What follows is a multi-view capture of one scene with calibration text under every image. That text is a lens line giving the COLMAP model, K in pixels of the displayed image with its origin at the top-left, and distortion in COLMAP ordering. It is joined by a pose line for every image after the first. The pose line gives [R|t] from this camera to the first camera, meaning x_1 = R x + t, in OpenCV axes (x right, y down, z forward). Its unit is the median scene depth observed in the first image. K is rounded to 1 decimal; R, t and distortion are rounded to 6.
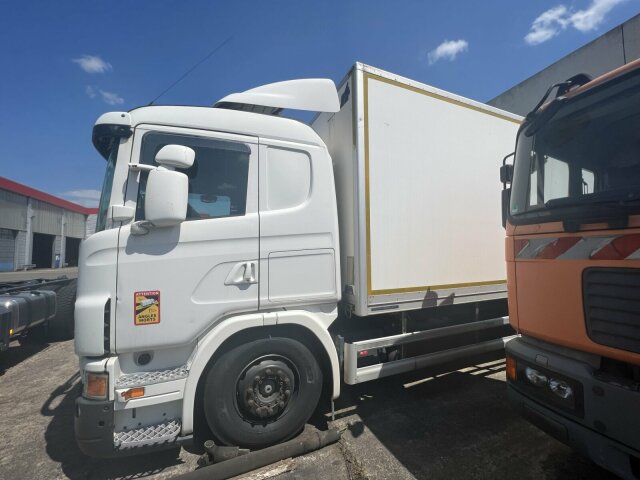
lens RADIAL K [[253.4, 0, 320.0], [0, 253.4, 240.0], [0, 0, 1]] dist [0.000035, -0.000213]
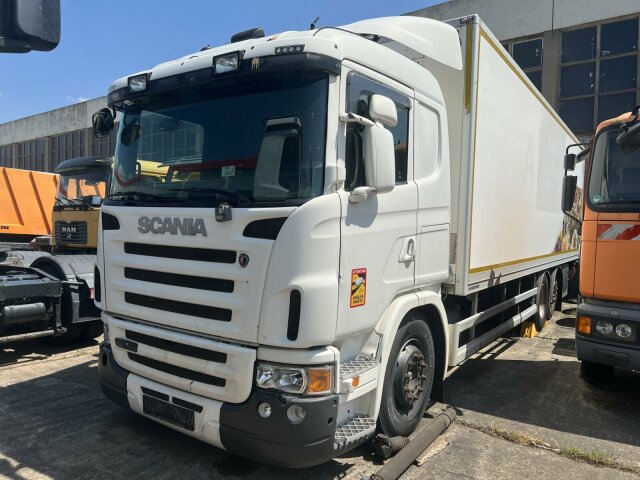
lens RADIAL K [[474.6, 0, 320.0], [0, 474.6, 240.0], [0, 0, 1]] dist [0.079586, -0.100774]
pose [[0.845605, 0.017372, 0.533526, -1.493322], [-0.064532, 0.995467, 0.069867, 0.000959], [-0.529894, -0.093509, 0.842893, -0.252954]]
